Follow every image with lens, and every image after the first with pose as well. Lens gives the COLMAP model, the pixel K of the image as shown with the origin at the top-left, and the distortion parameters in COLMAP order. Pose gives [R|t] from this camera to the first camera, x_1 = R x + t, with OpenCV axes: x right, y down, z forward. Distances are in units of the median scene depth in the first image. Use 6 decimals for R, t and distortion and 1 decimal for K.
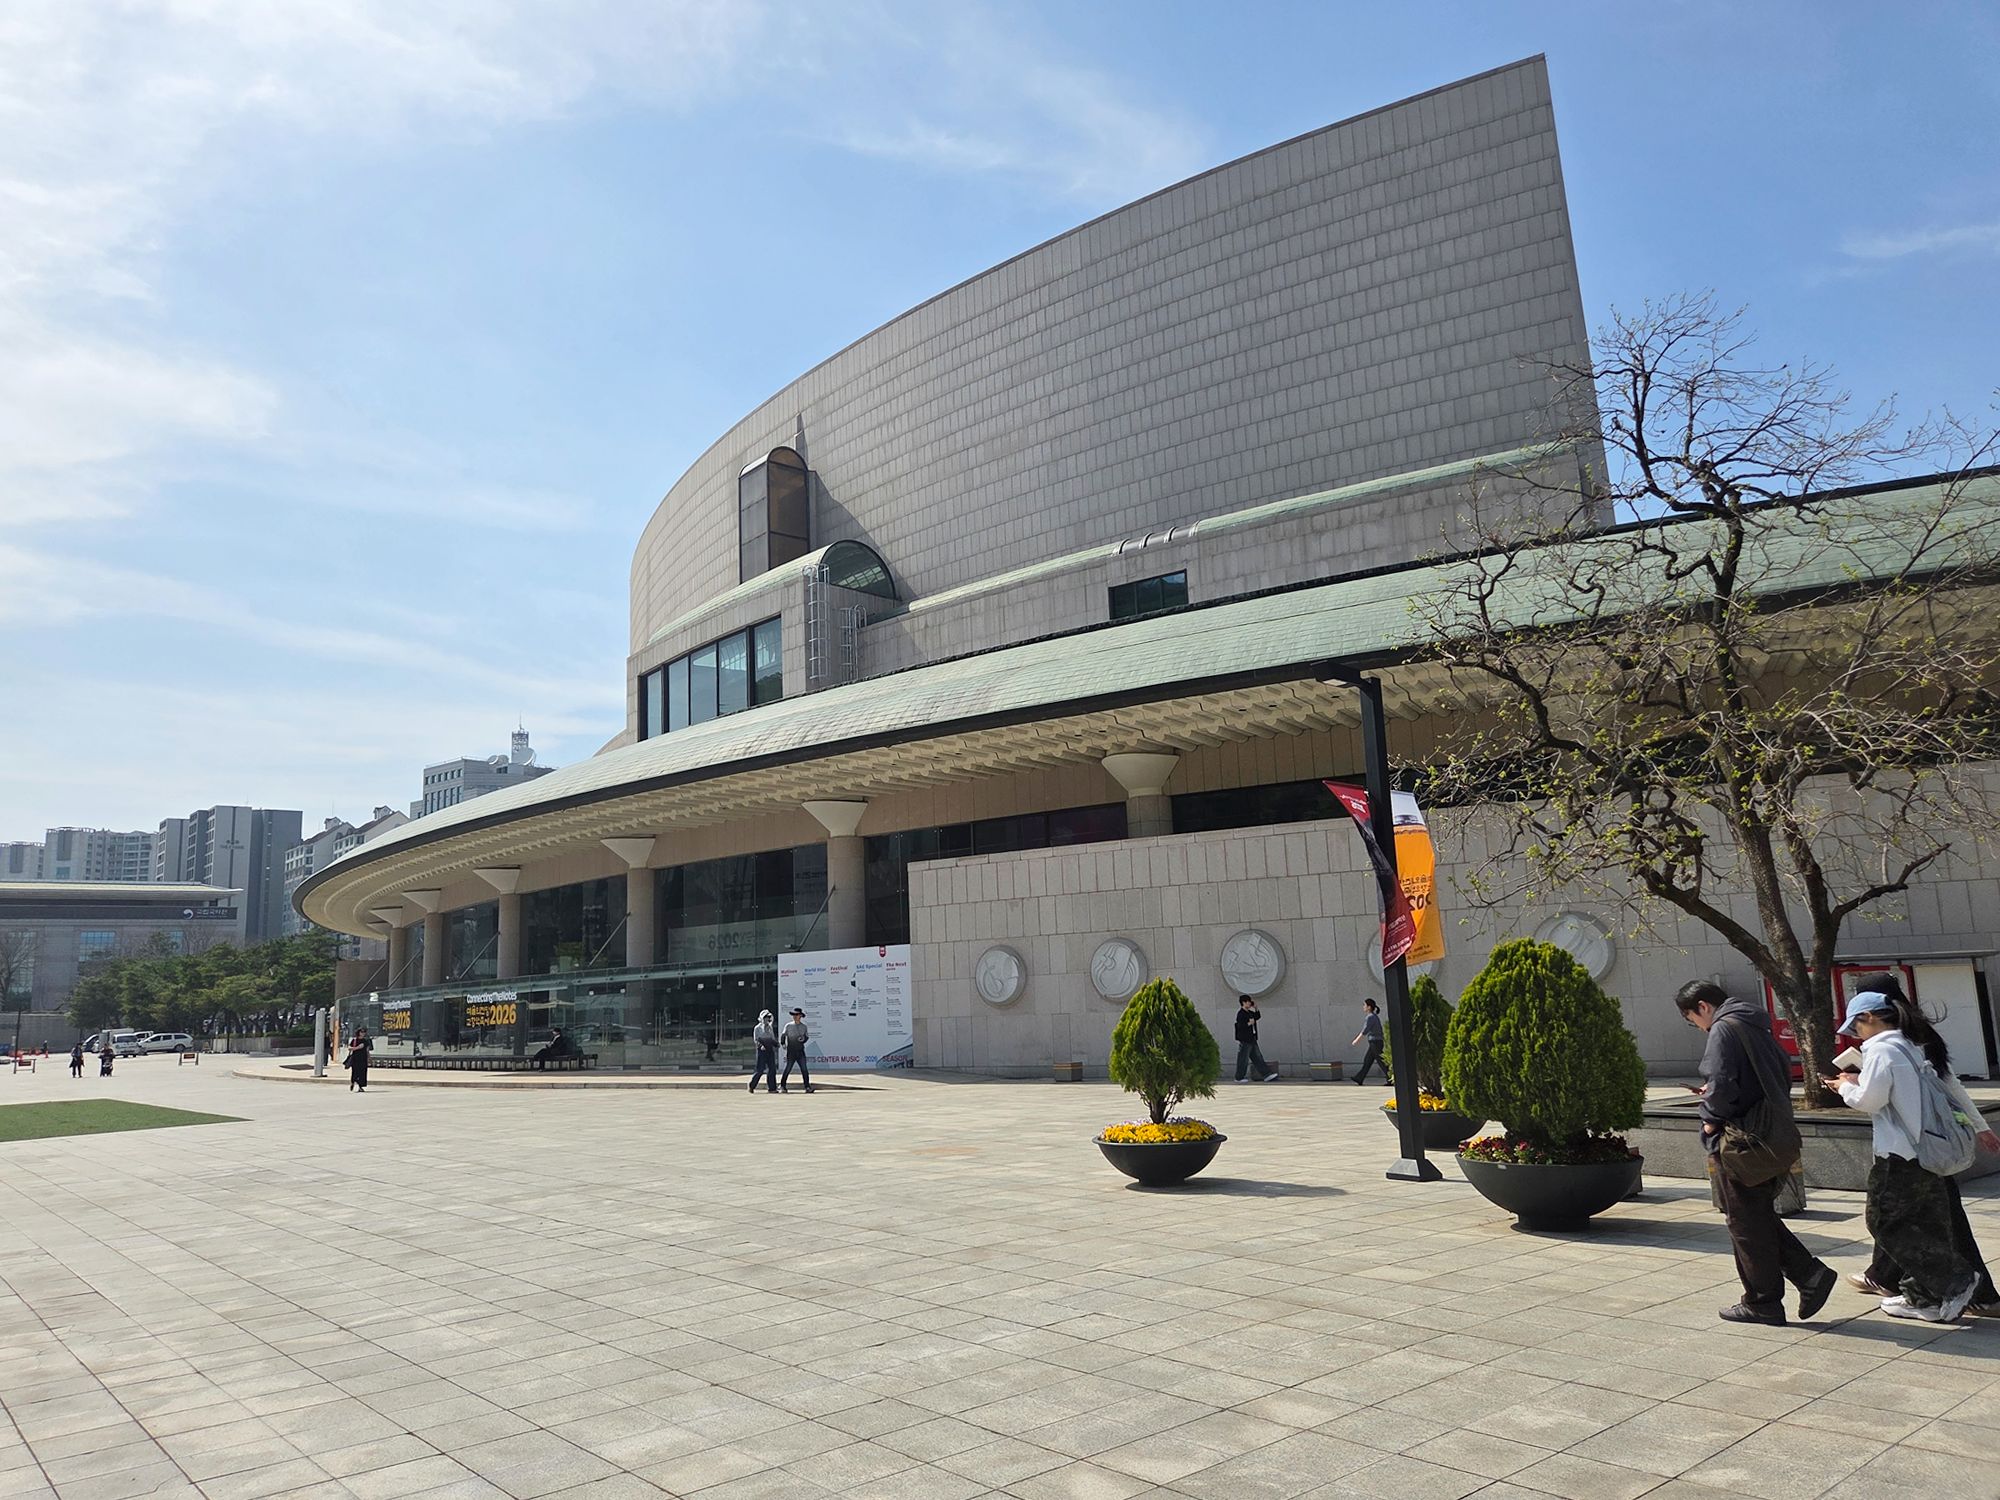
lens RADIAL K [[1394.3, 0, 1010.3], [0, 1394.3, 760.1], [0, 0, 1]] dist [0.076197, -0.065811]
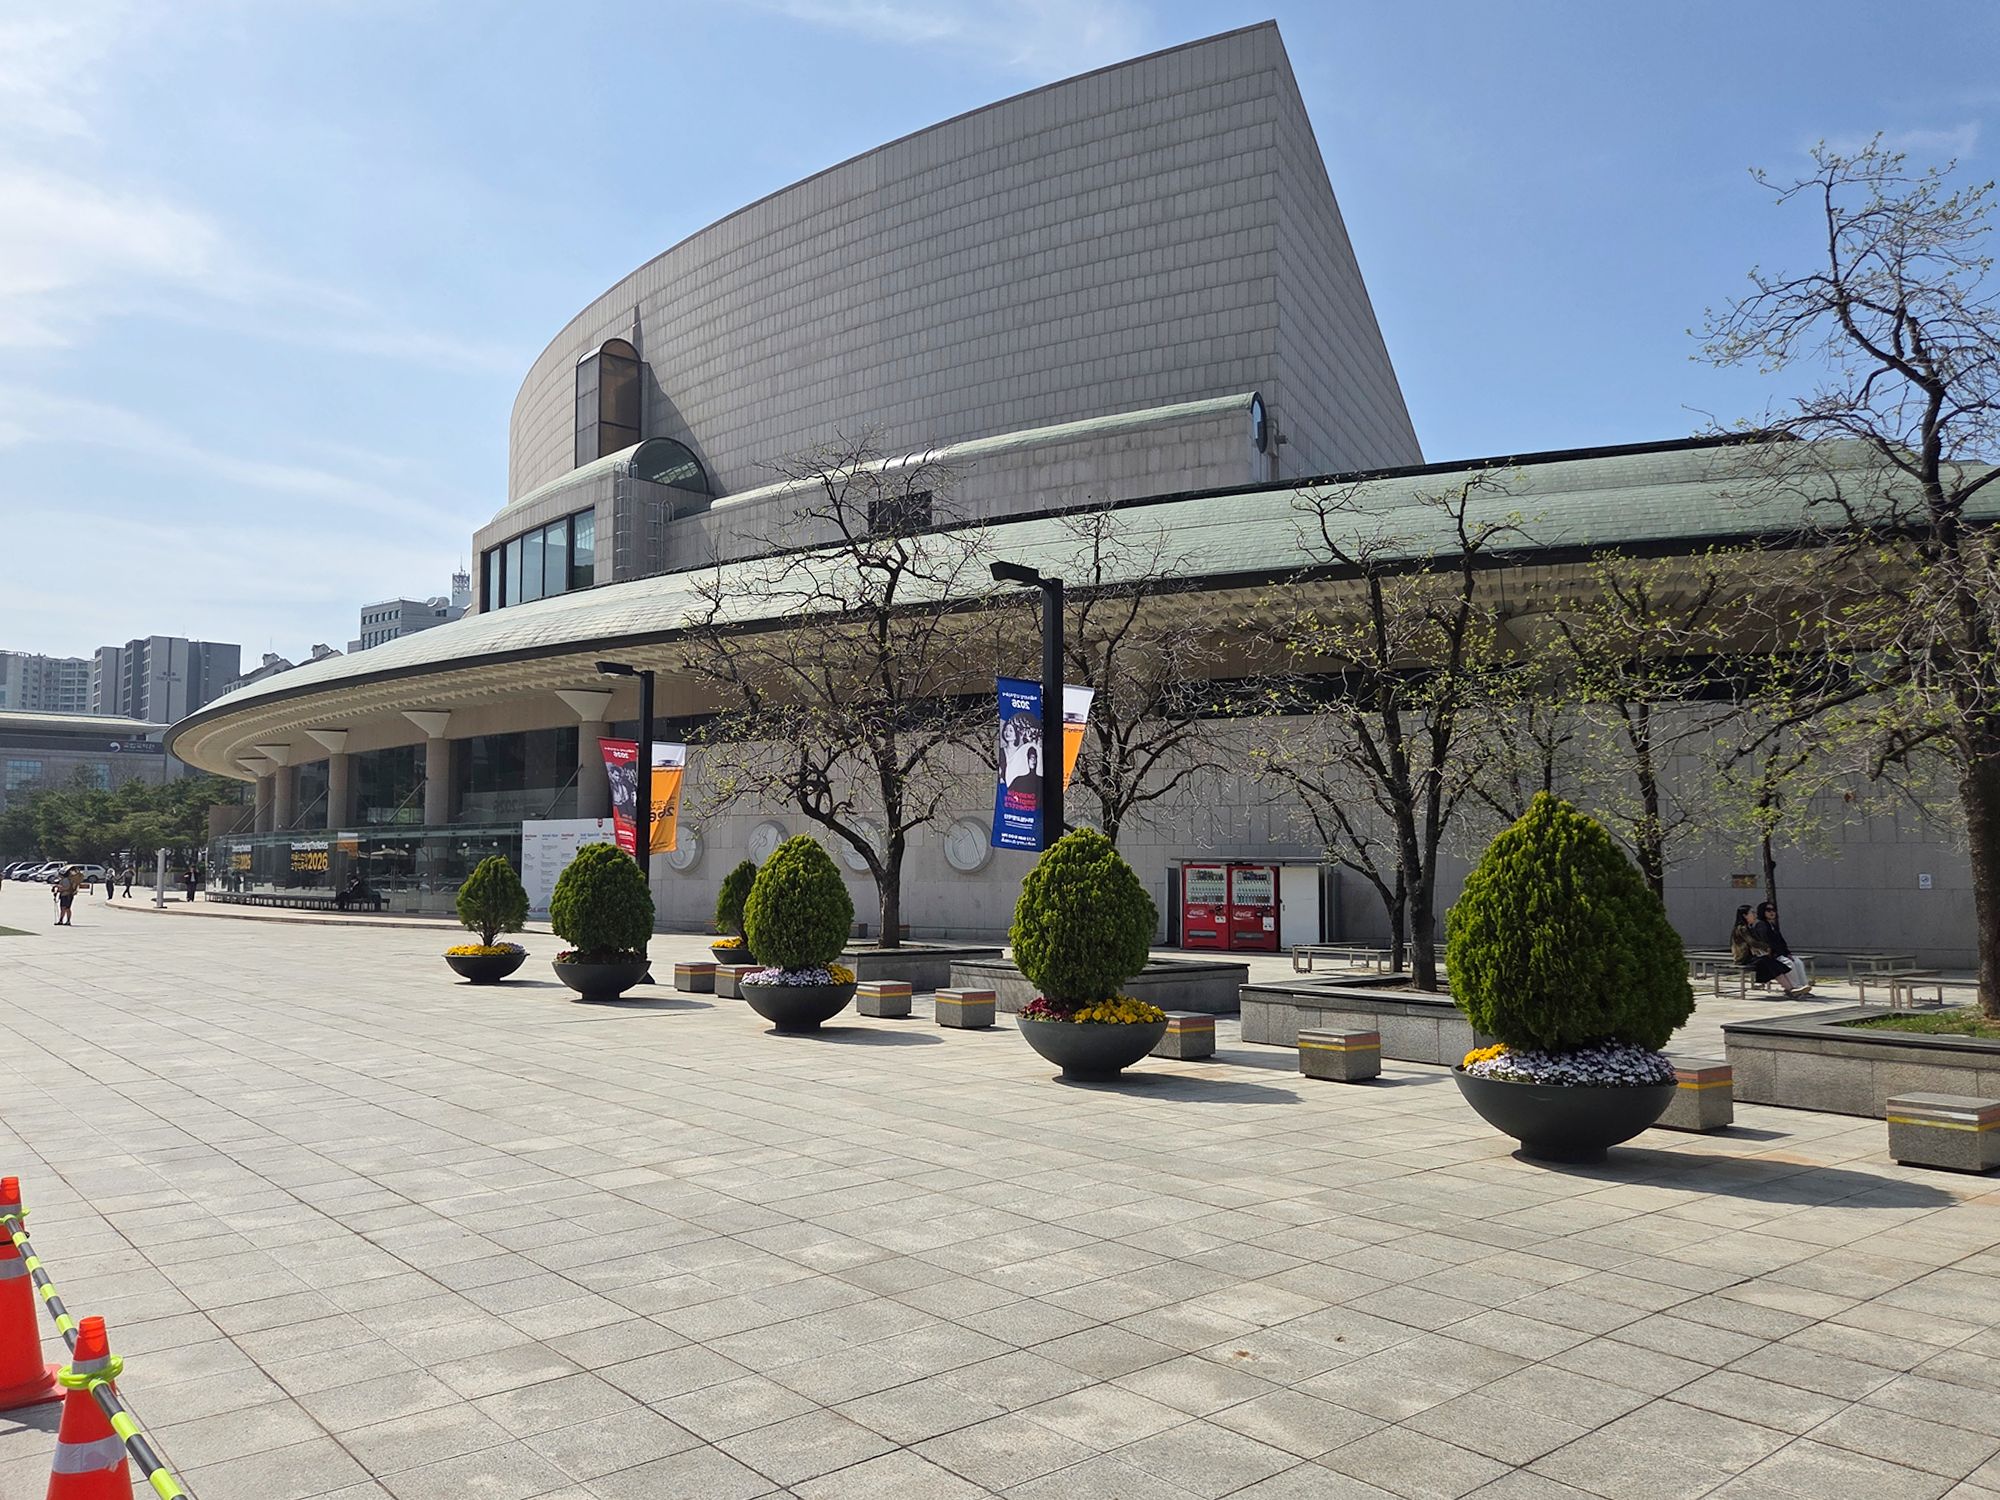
lens RADIAL K [[1464.2, 0, 982.8], [0, 1464.2, 760.8], [0, 0, 1]] dist [0.077917, -0.069715]
pose [[0.999139, 0.040912, -0.006924, 0.155137], [-0.040052, 0.994512, 0.096655, -0.031740], [0.010840, -0.096294, 0.995294, -0.151476]]
